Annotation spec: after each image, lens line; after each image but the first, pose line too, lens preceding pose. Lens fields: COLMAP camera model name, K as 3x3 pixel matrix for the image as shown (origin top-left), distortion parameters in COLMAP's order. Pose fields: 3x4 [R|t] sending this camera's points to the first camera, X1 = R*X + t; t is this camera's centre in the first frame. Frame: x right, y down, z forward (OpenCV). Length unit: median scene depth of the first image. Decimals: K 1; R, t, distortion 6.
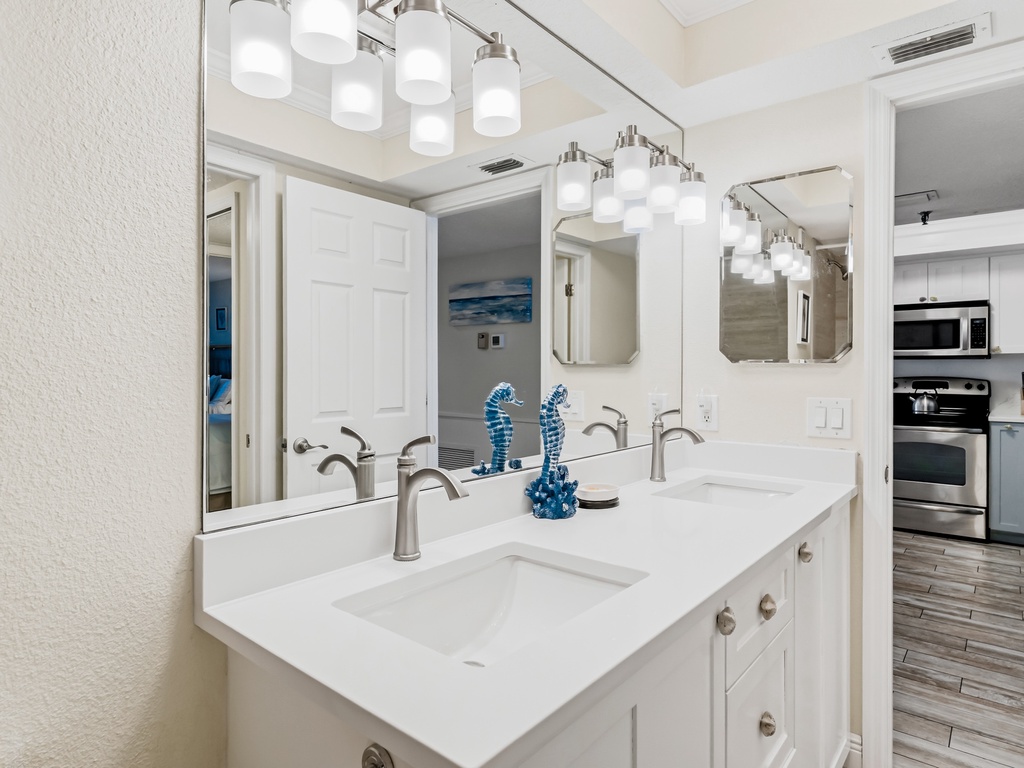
lens RADIAL K [[603.6, 0, 516.6], [0, 603.6, 375.5], [0, 0, 1]] dist [-0.002636, 0.000918]
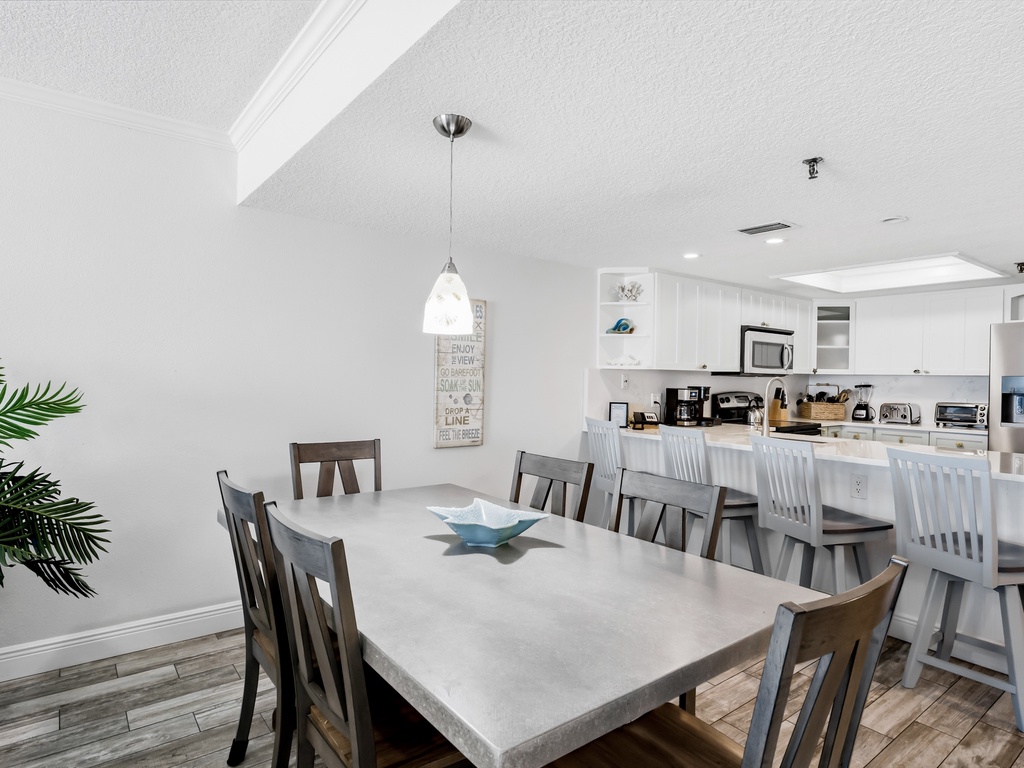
lens RADIAL K [[603.6, 0, 516.6], [0, 603.6, 375.5], [0, 0, 1]] dist [-0.002636, 0.000918]
pose [[0.188154, 0.006988, 0.982115, -0.535275], [-0.010147, 0.999935, -0.005171, -0.018926], [-0.982087, -0.008992, 0.188213, 1.264032]]
